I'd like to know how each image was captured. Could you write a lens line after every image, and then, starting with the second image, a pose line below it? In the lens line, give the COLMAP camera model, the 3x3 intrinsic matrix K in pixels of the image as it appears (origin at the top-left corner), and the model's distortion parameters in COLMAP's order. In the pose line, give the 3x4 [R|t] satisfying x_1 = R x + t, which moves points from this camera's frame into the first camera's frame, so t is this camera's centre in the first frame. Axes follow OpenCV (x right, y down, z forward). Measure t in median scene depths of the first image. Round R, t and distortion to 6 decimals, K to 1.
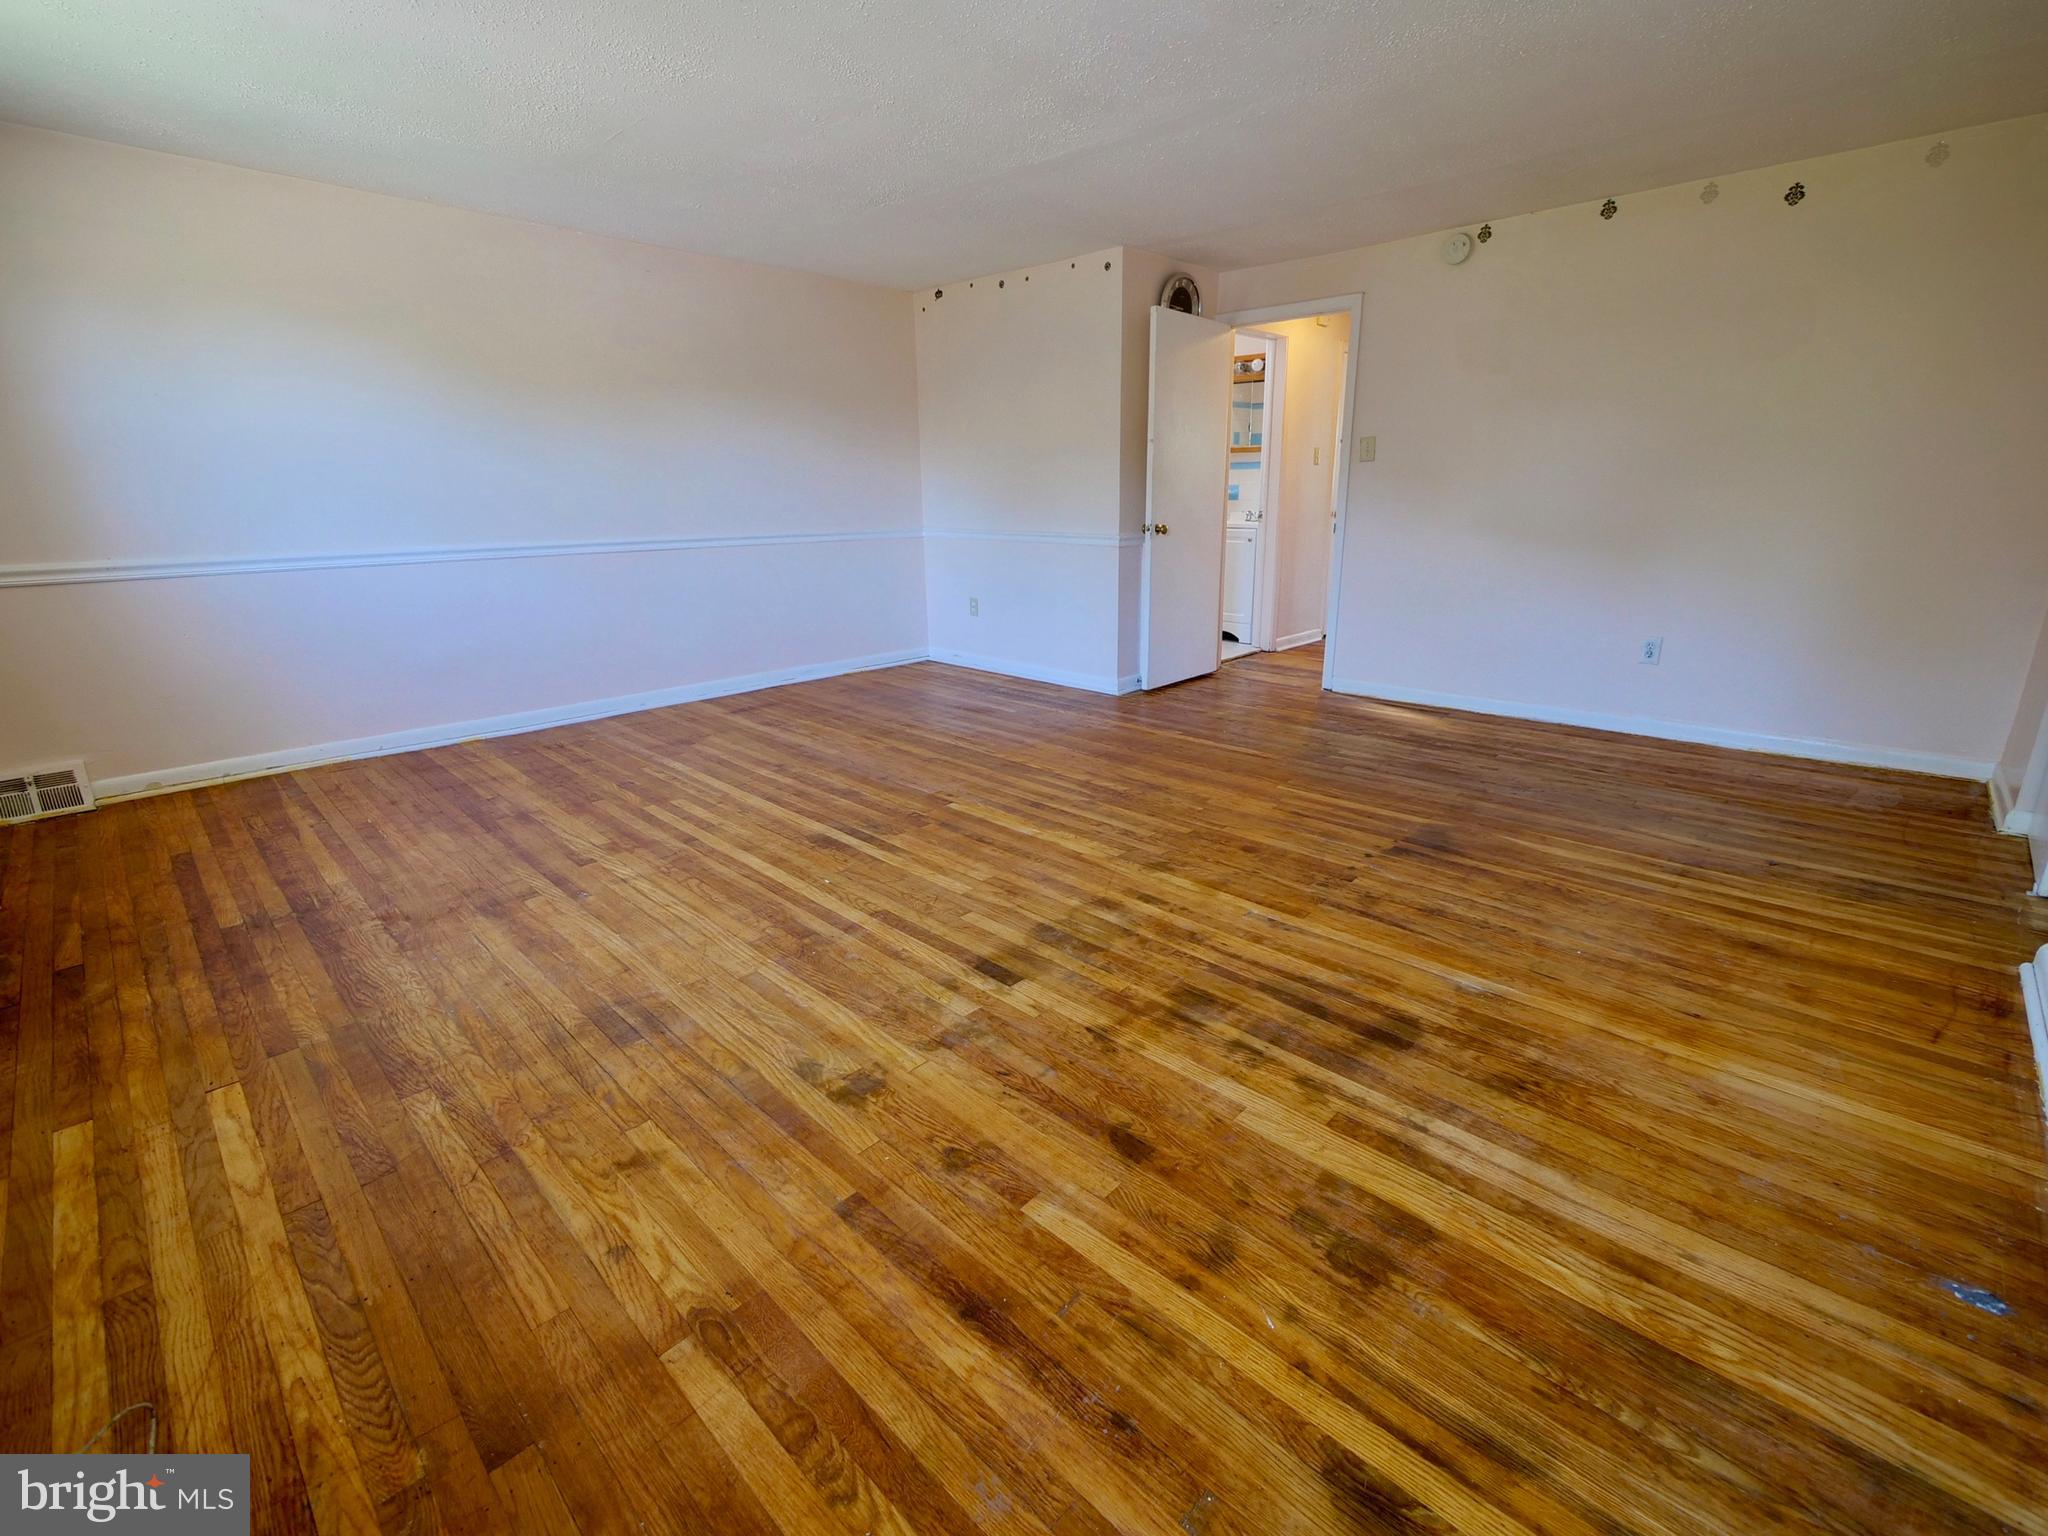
lens RADIAL K [[903.6, 0, 1047.7], [0, 903.6, 743.2], [0, 0, 1]] dist [-0.003544, -0.000007]
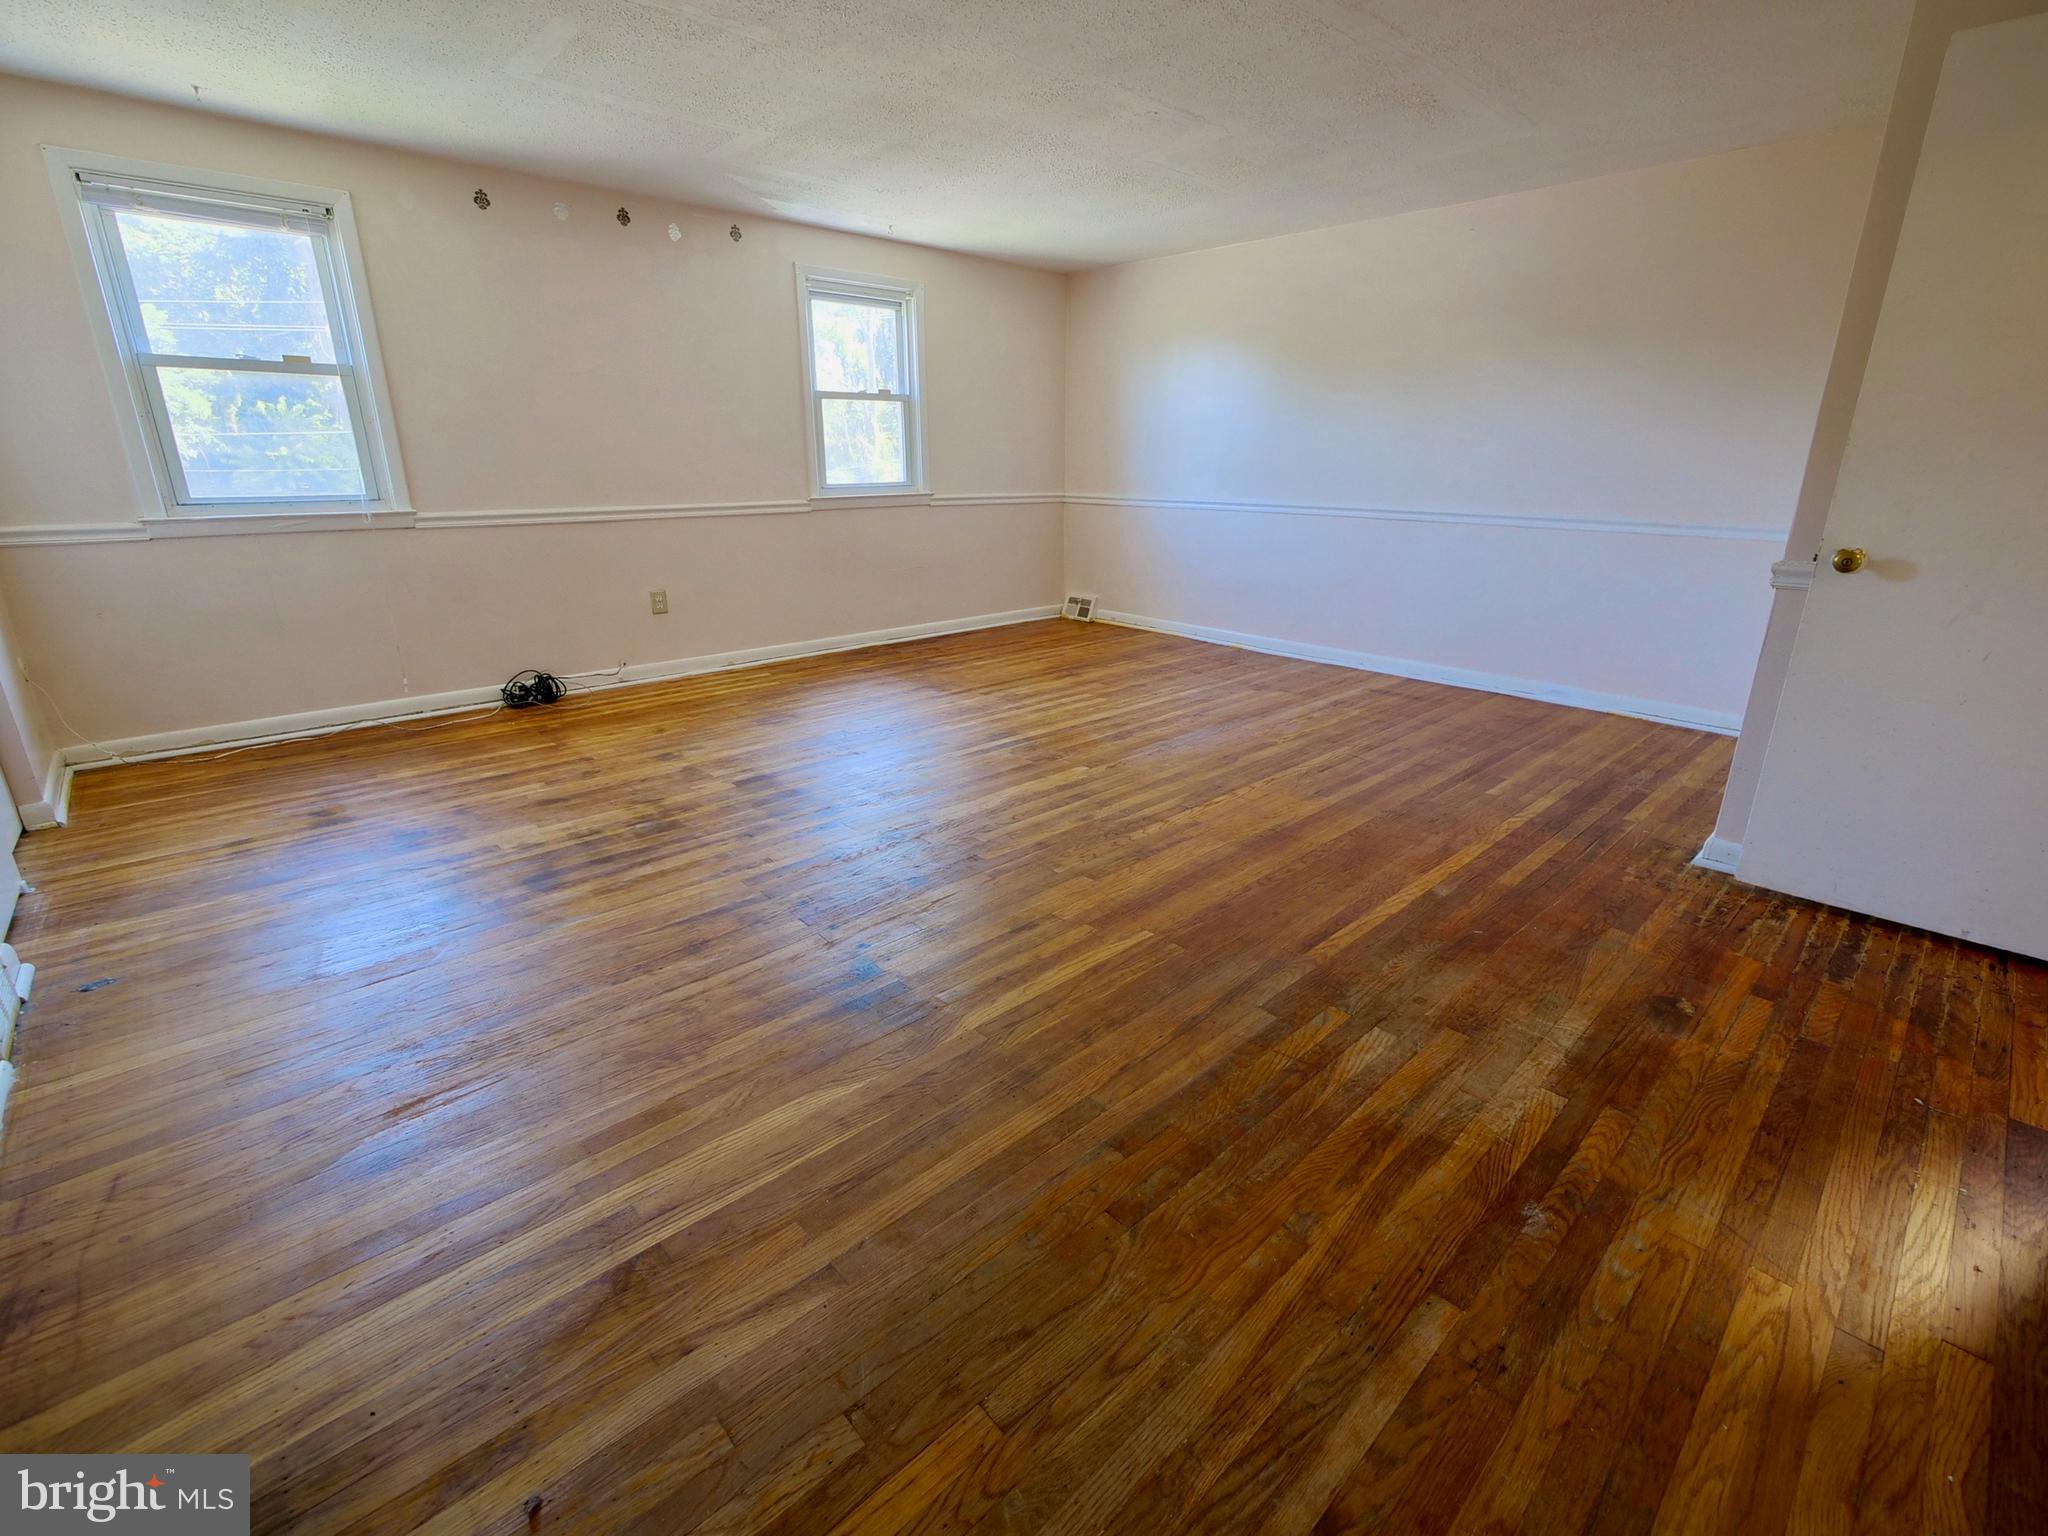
lens RADIAL K [[903.6, 0, 1047.7], [0, 903.6, 743.2], [0, 0, 1]] dist [-0.003544, -0.000007]
pose [[-0.057084, 0.309026, -0.949339, 1.117781], [-0.274918, 0.909262, 0.312511, -0.345829], [0.959772, 0.278830, 0.033053, 1.175899]]
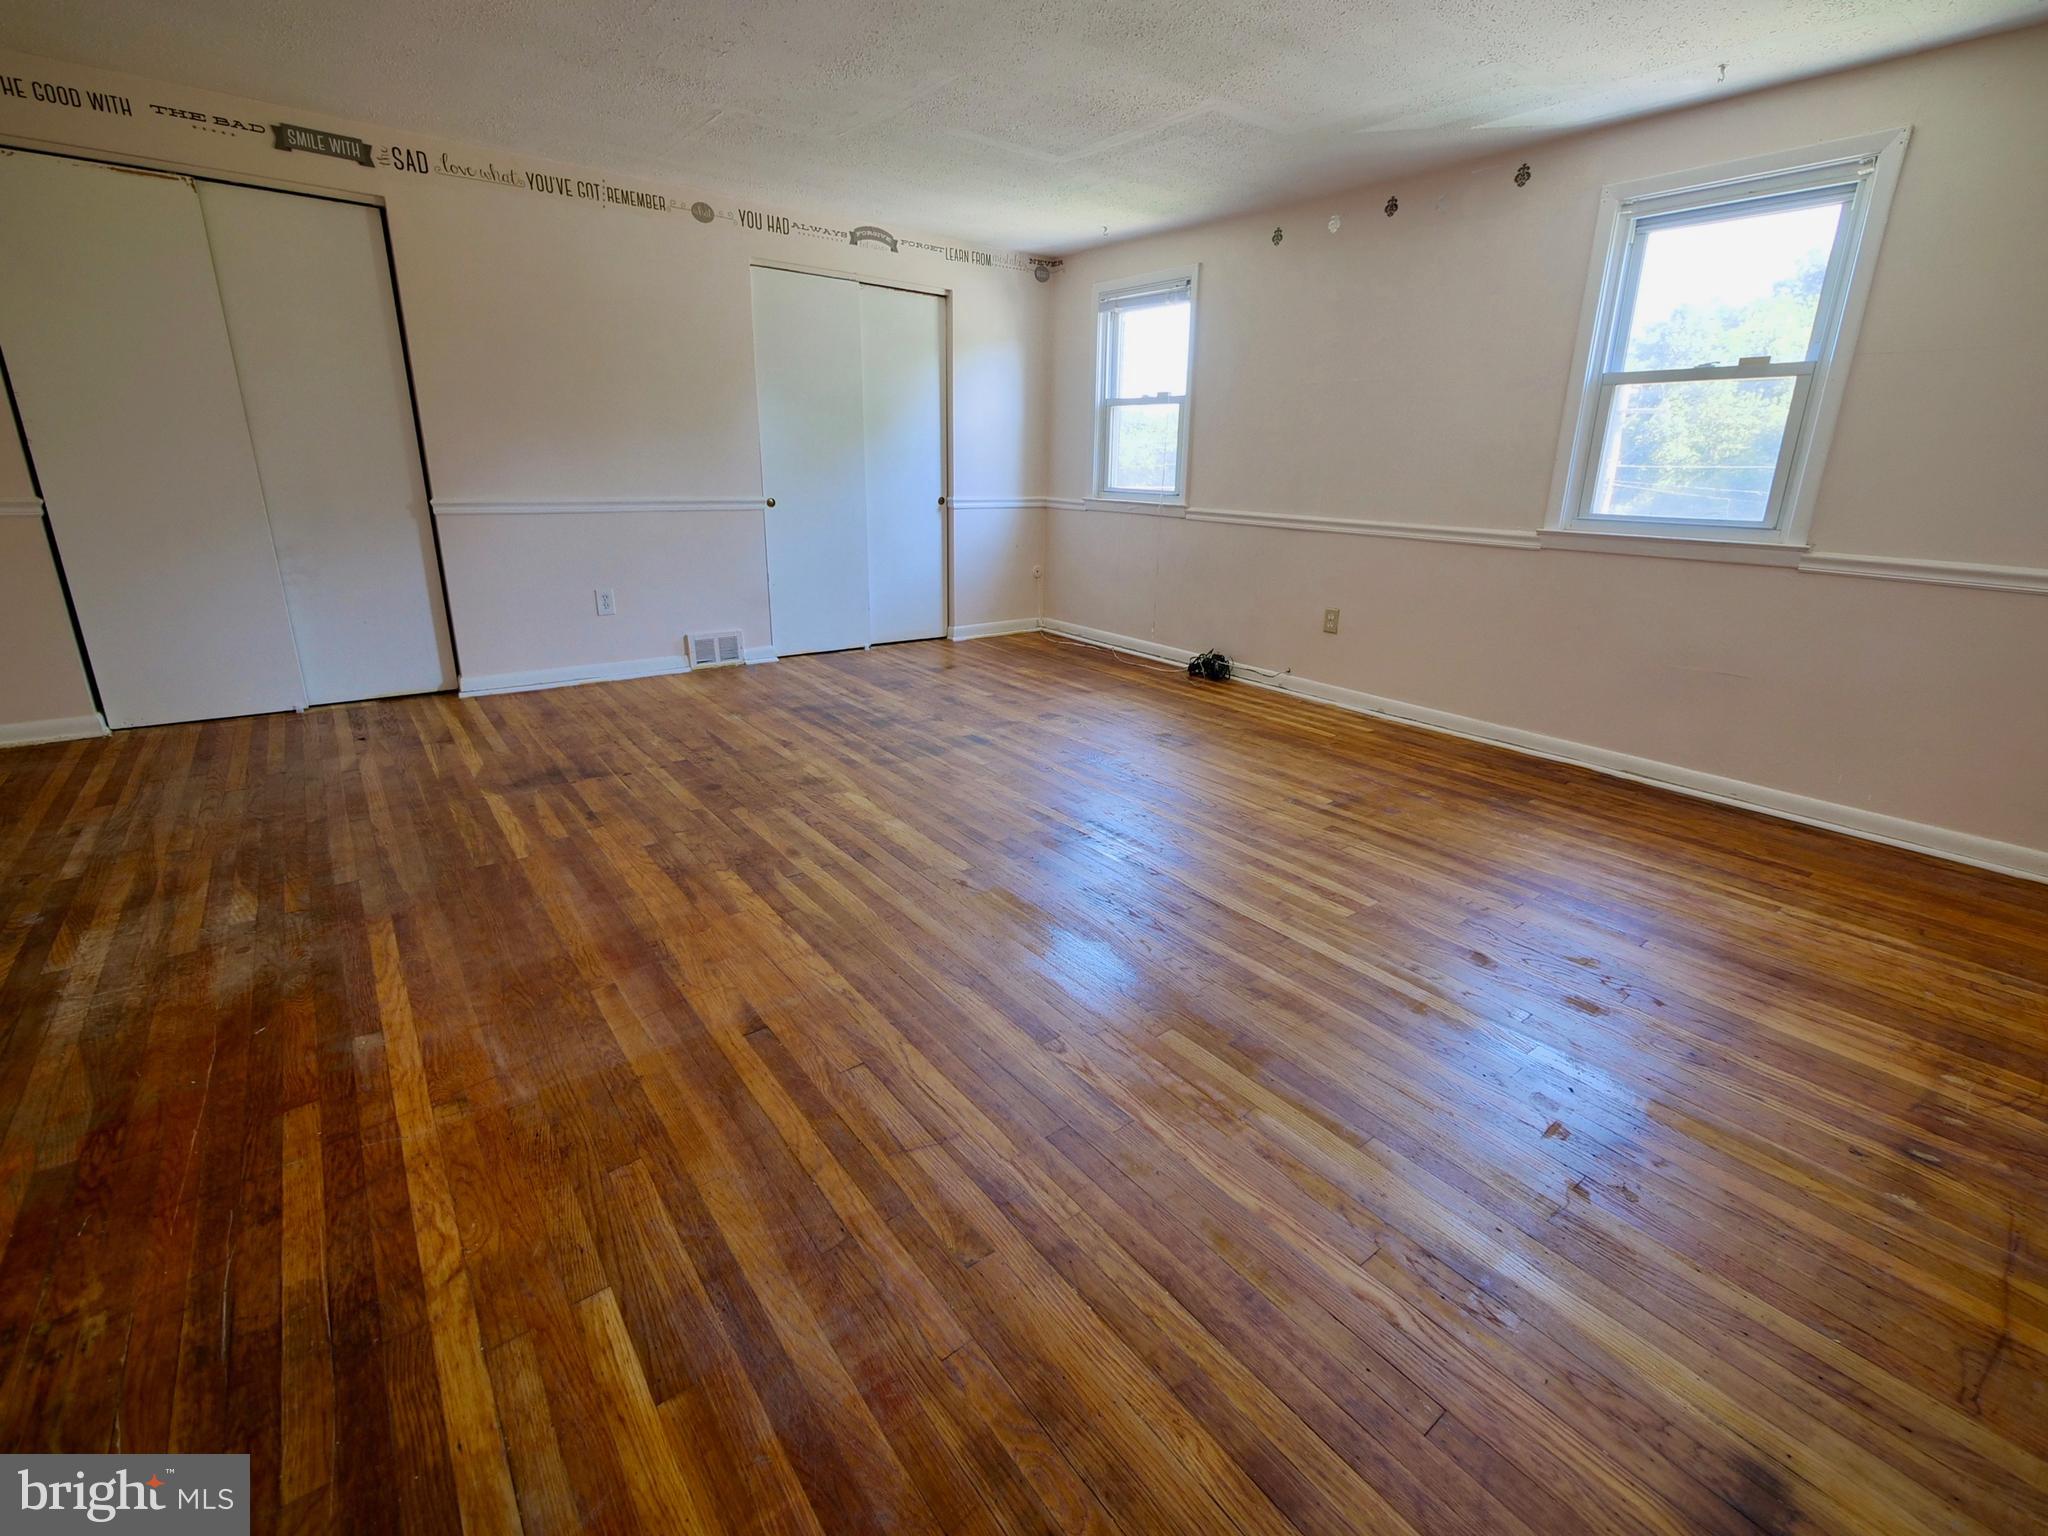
lens RADIAL K [[903.6, 0, 1047.7], [0, 903.6, 743.2], [0, 0, 1]] dist [-0.003544, -0.000007]
pose [[-0.989843, -0.060327, 0.128731, -0.345339], [0.019601, 0.838942, 0.543868, -0.566254], [-0.140808, 0.540867, -0.829238, 2.020161]]
